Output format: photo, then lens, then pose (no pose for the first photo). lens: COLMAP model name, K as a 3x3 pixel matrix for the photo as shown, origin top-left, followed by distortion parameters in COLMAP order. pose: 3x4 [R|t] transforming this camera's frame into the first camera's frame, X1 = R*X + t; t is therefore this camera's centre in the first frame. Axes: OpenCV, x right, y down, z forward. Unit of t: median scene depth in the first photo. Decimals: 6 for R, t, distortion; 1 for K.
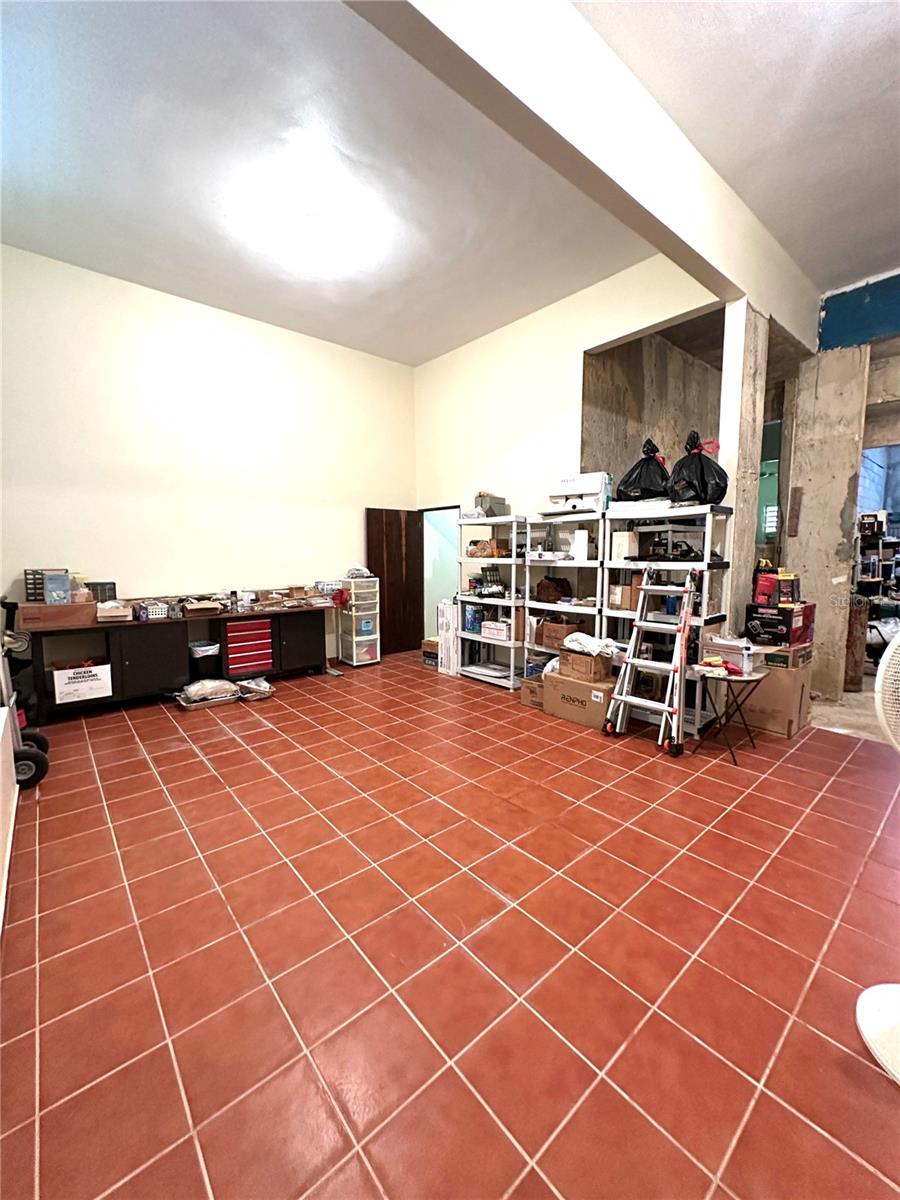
lens RADIAL K [[478.2, 0, 450.0], [0, 478.2, 600.0], [0, 0, 1]] dist [-0.001958, 0.000034]
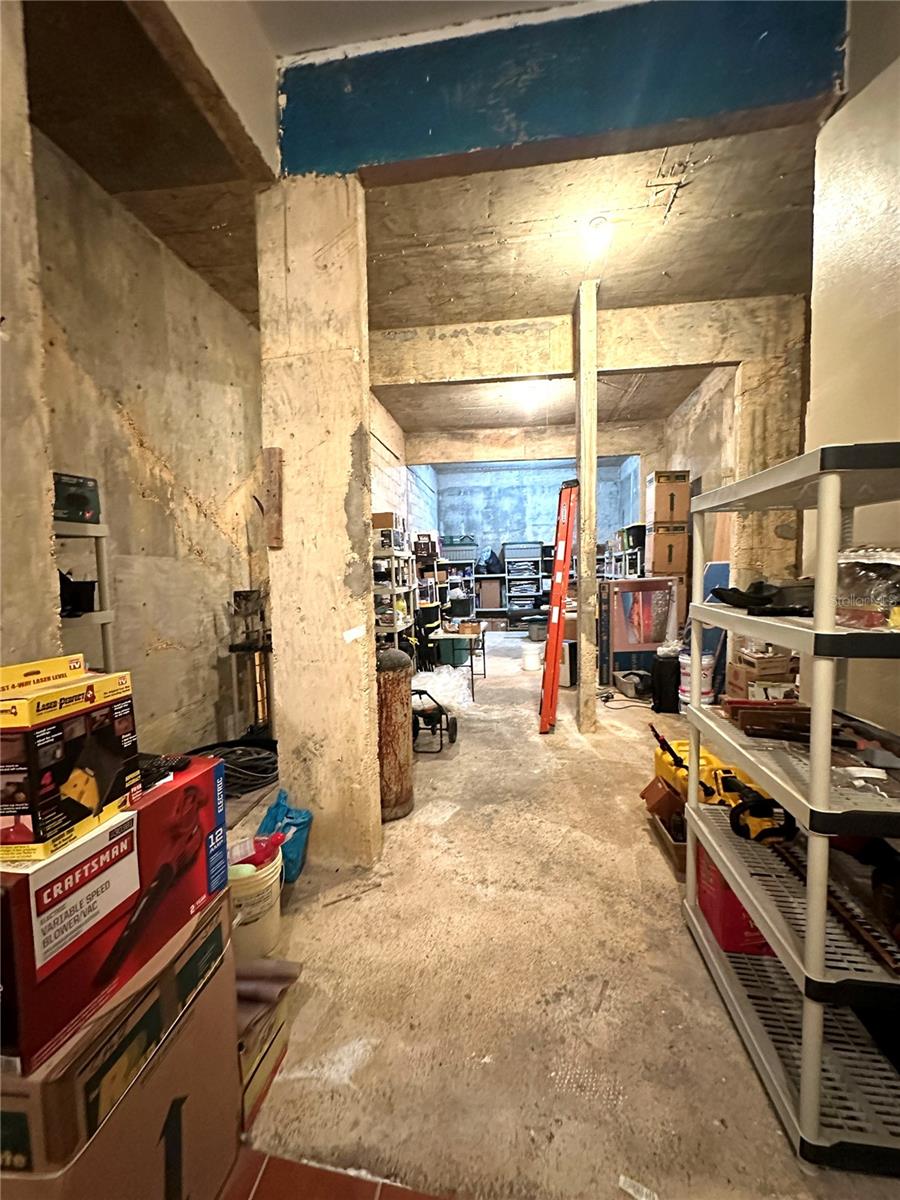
lens RADIAL K [[478.2, 0, 450.0], [0, 478.2, 600.0], [0, 0, 1]] dist [-0.001958, 0.000034]
pose [[0.739283, -0.050305, 0.671514, 0.544938], [0.082852, 0.996424, -0.016569, -0.060570], [-0.668279, 0.067885, 0.740807, 0.546638]]
